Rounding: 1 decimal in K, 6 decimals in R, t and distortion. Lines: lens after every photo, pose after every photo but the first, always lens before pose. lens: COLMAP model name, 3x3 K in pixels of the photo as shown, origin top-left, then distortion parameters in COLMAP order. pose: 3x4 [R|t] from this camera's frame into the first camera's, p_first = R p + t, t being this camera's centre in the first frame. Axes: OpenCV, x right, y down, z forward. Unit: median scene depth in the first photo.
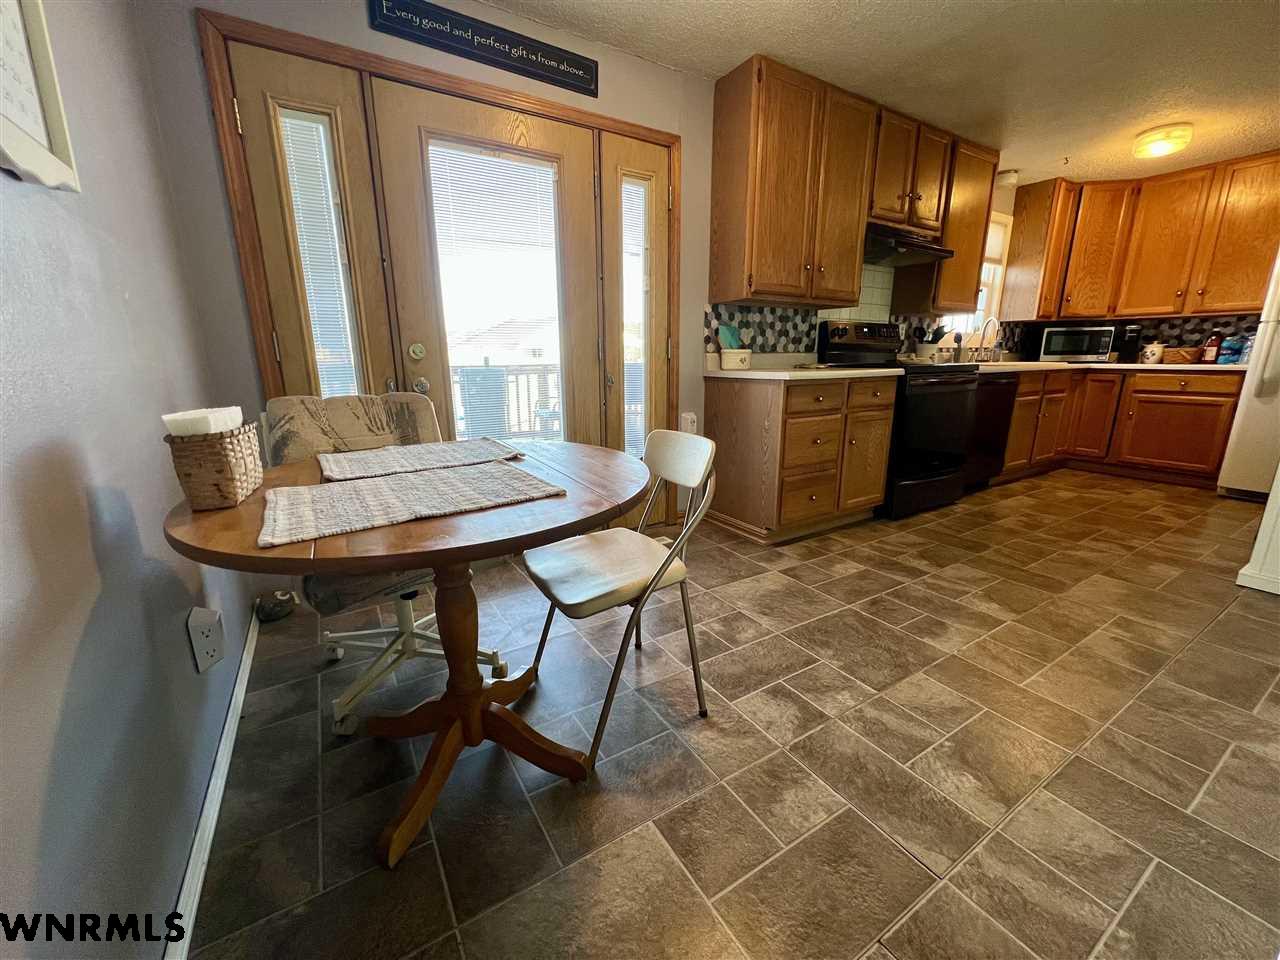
lens RADIAL K [[512.6, 0, 642.6], [0, 512.6, 483.5], [0, 0, 1]] dist [-0.002045, 0.000221]
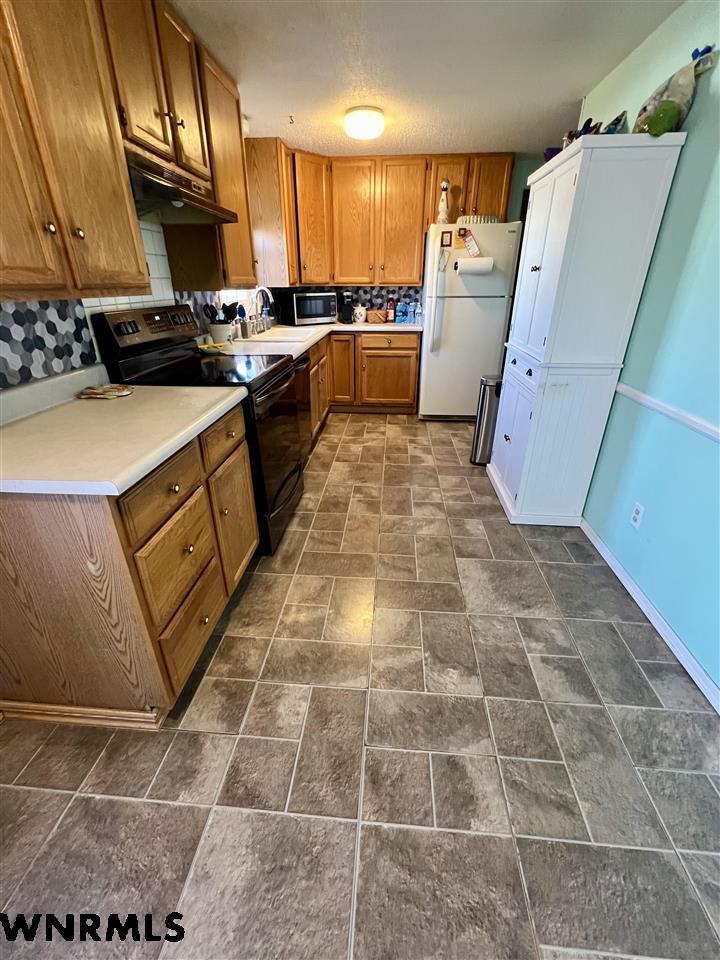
lens RADIAL K [[413.2, 0, 356.8], [0, 413.2, 482.6], [0, 0, 1]] dist [-0.001707, -0.000266]
pose [[0.597435, -0.349485, 0.721756, 0.123507], [0.193896, 0.936287, 0.292866, -0.247923], [-0.778123, -0.035022, 0.627134, 0.503339]]
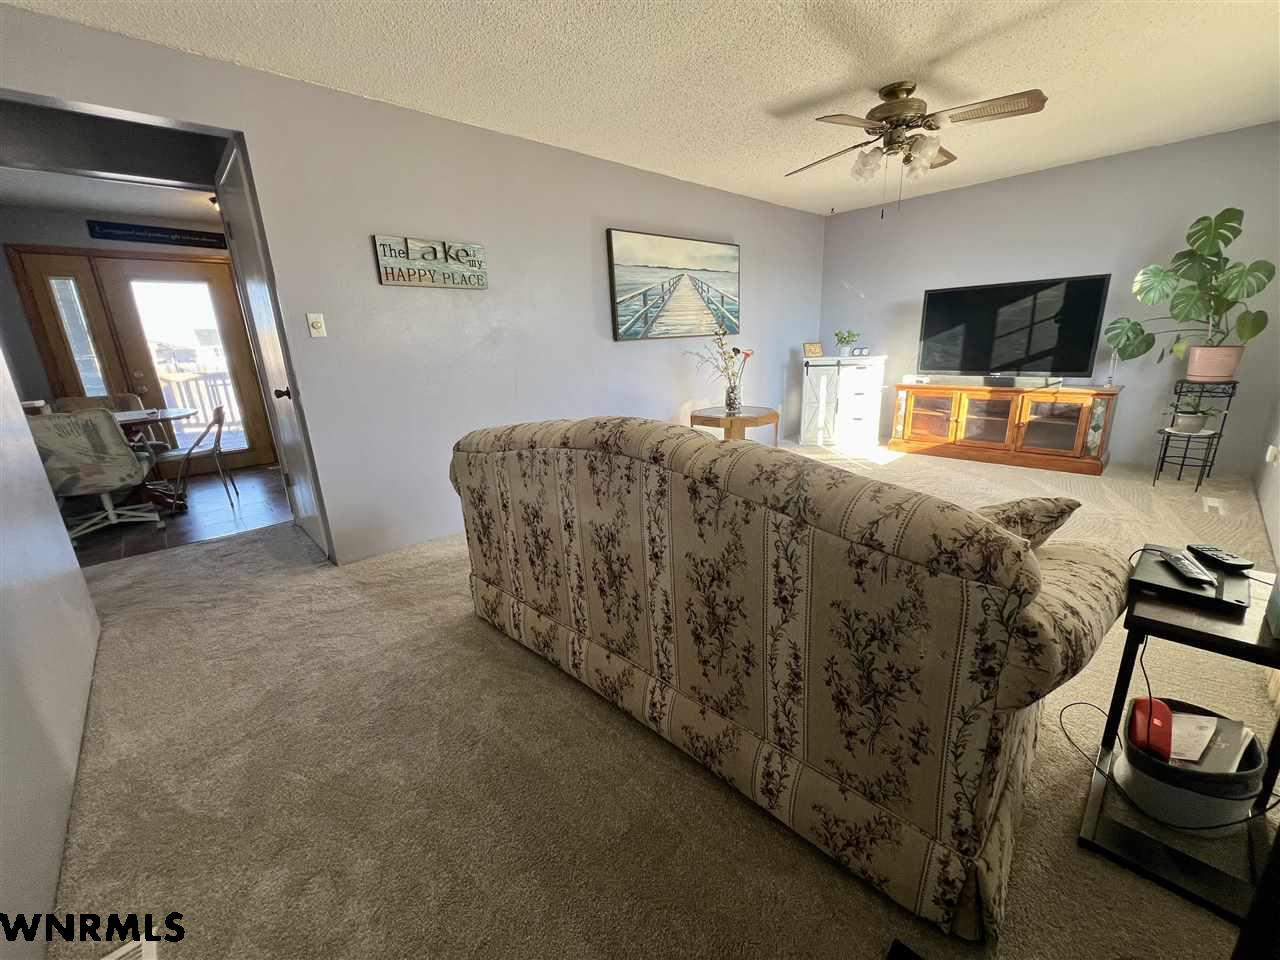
lens RADIAL K [[512.6, 0, 642.6], [0, 512.6, 483.5], [0, 0, 1]] dist [-0.002045, 0.000221]
pose [[0.978363, -0.089140, 0.186706, 0.921551], [0.084017, 0.995843, 0.035190, 0.234224], [-0.189067, -0.018742, 0.981785, -1.179738]]
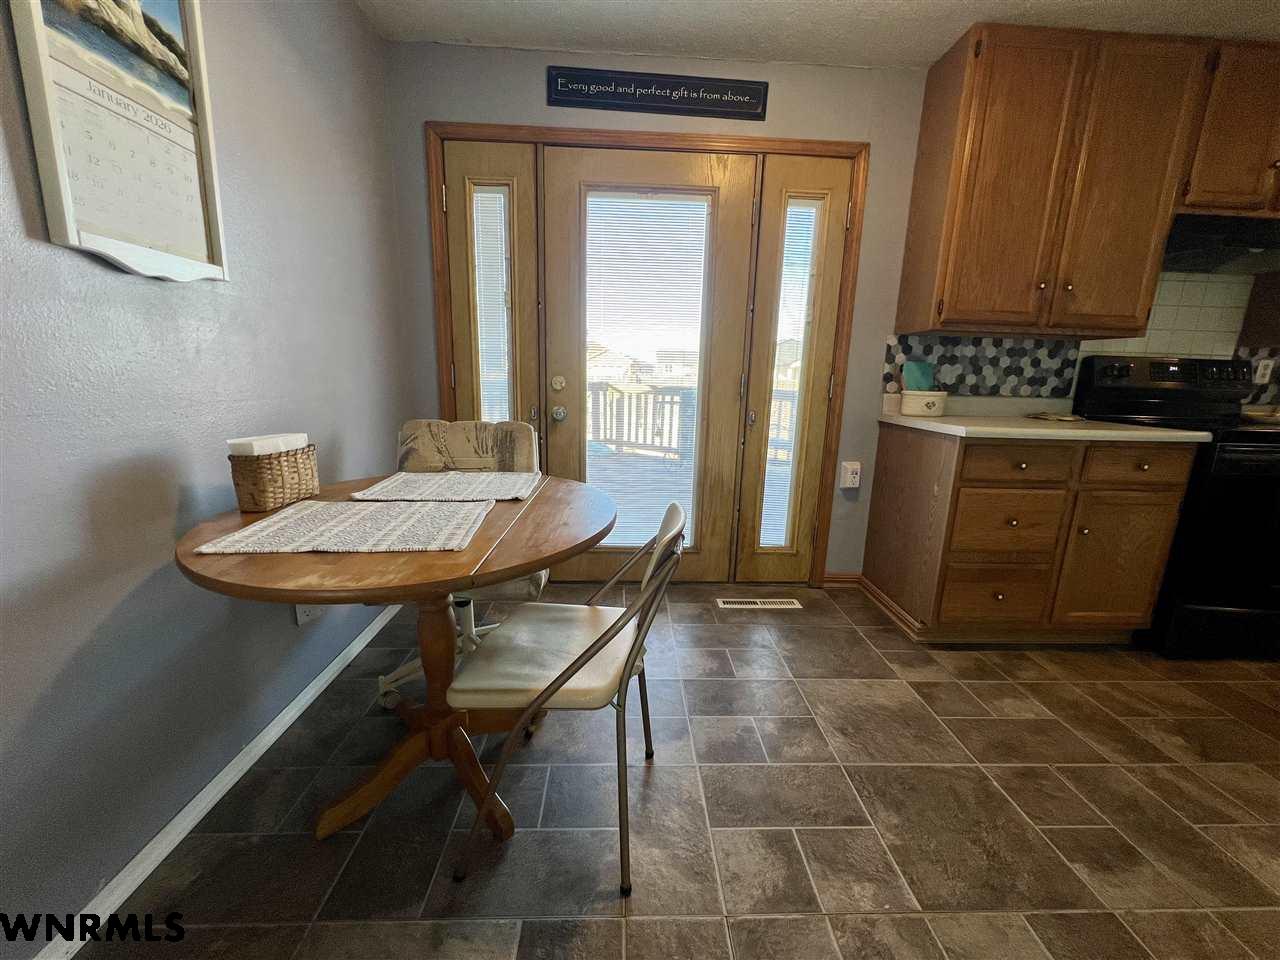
lens RADIAL K [[512.6, 0, 642.6], [0, 512.6, 483.5], [0, 0, 1]] dist [-0.002045, 0.000221]
pose [[0.867808, 0.134232, -0.478426, 0.211716], [-0.150512, 0.988599, 0.004361, -0.057431], [0.473557, 0.068225, 0.878117, 0.099168]]
